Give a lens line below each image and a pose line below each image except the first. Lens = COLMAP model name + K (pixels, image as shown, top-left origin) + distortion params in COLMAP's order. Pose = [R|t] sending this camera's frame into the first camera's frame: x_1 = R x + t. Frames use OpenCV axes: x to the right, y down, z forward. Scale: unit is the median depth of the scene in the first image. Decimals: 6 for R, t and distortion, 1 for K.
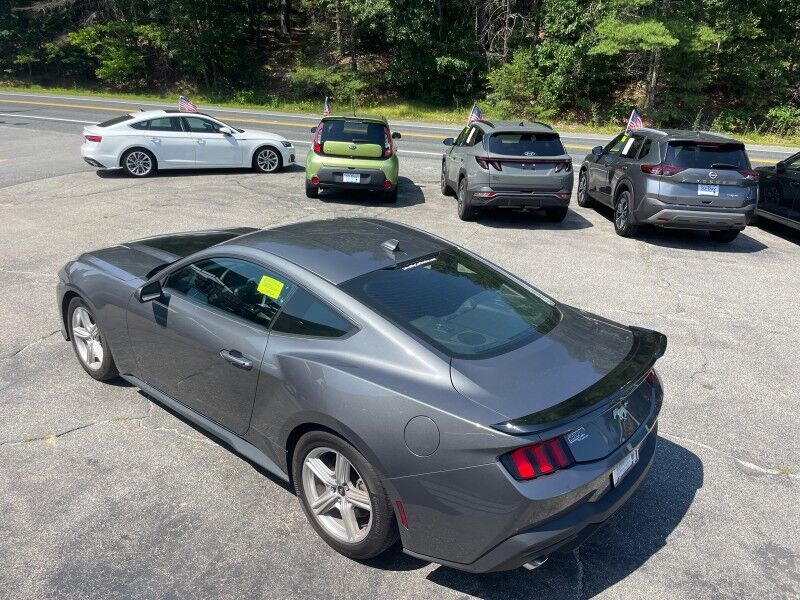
lens RADIAL K [[605.1, 0, 403.3], [0, 605.1, 306.5], [0, 0, 1]] dist [0.061131, -0.080624]
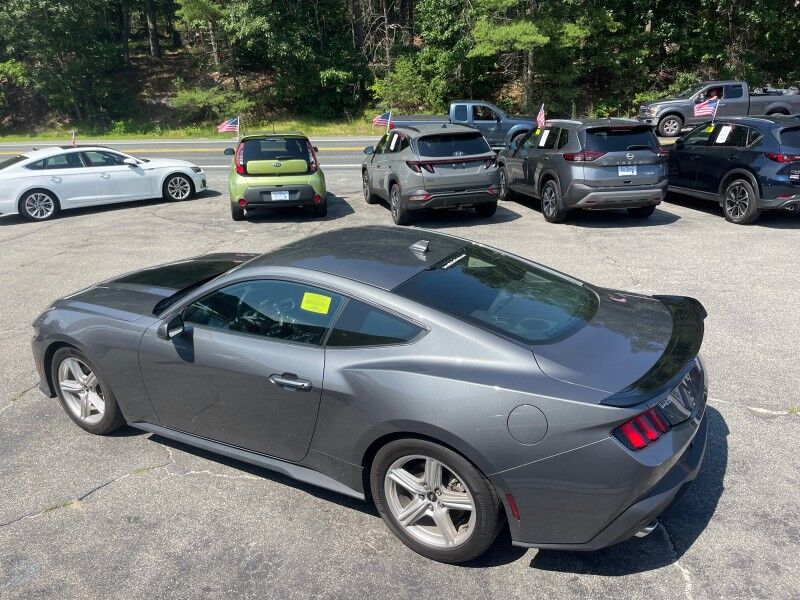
lens RADIAL K [[605.1, 0, 398.9], [0, 605.1, 305.3], [0, 0, 1]] dist [0.061131, -0.080624]
pose [[0.979495, -0.133669, 0.150736, -0.082358], [0.136736, 0.990556, -0.010121, -0.000259], [-0.147960, 0.030525, 0.988522, 0.008354]]
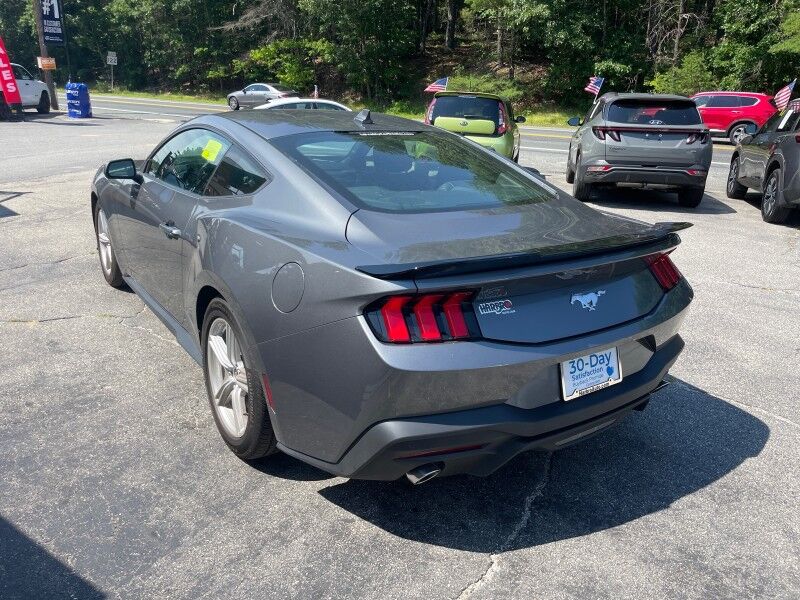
lens RADIAL K [[605.1, 0, 400.9], [0, 605.1, 303.3], [0, 0, 1]] dist [0.061131, -0.080624]
pose [[0.964662, 0.078311, -0.251586, 0.099323], [-0.088397, 0.995662, -0.029023, 0.066434], [0.248221, 0.050237, 0.967400, 0.079051]]
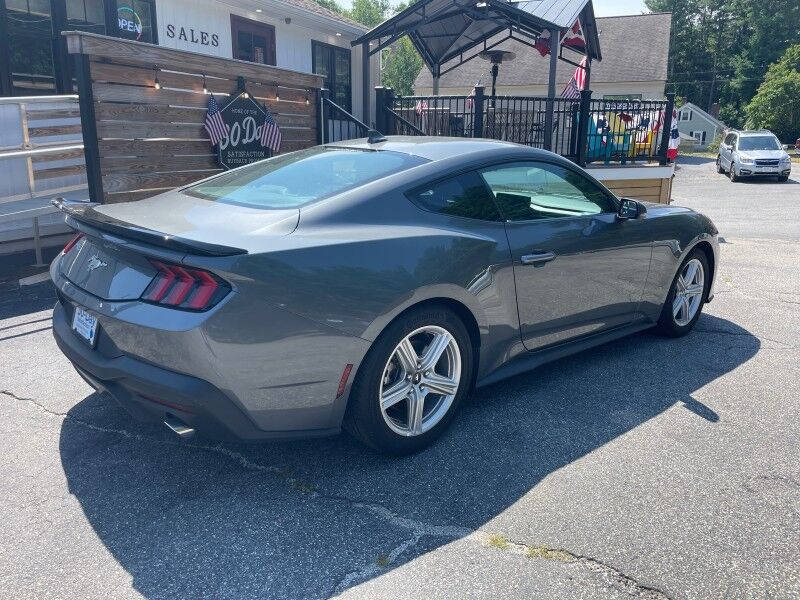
lens RADIAL K [[602.6, 0, 402.5], [0, 602.6, 303.5], [0, 0, 1]] dist [0.058610, -0.083105]
pose [[-0.128866, 0.222152, -0.966459, 0.345407], [-0.380296, 0.889001, 0.255055, -0.047543], [0.915843, 0.400408, -0.030079, 0.439943]]
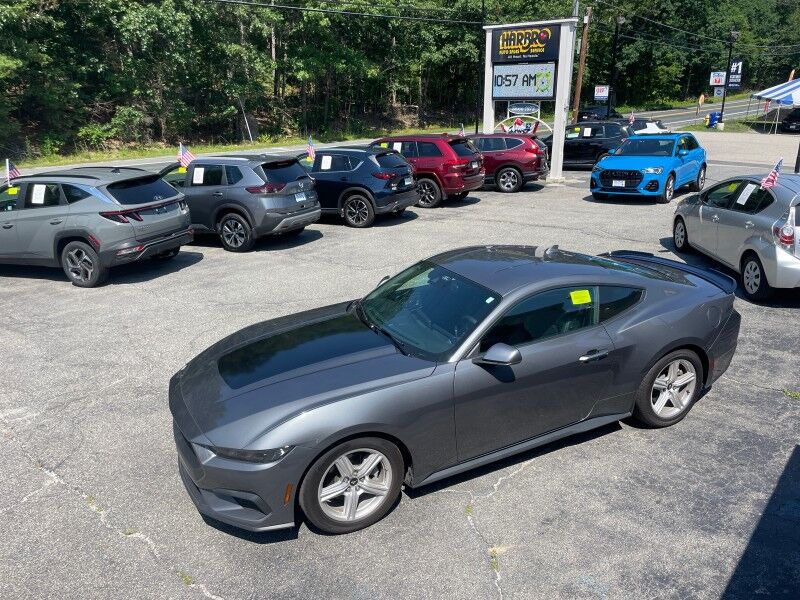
lens RADIAL K [[605.1, 0, 402.2], [0, 605.1, 296.1], [0, 0, 1]] dist [0.061131, -0.080624]
pose [[0.406500, -0.334135, 0.850359, -0.532986], [0.364411, 0.912786, 0.184464, -0.149350], [-0.837832, 0.234895, 0.492810, 0.233475]]
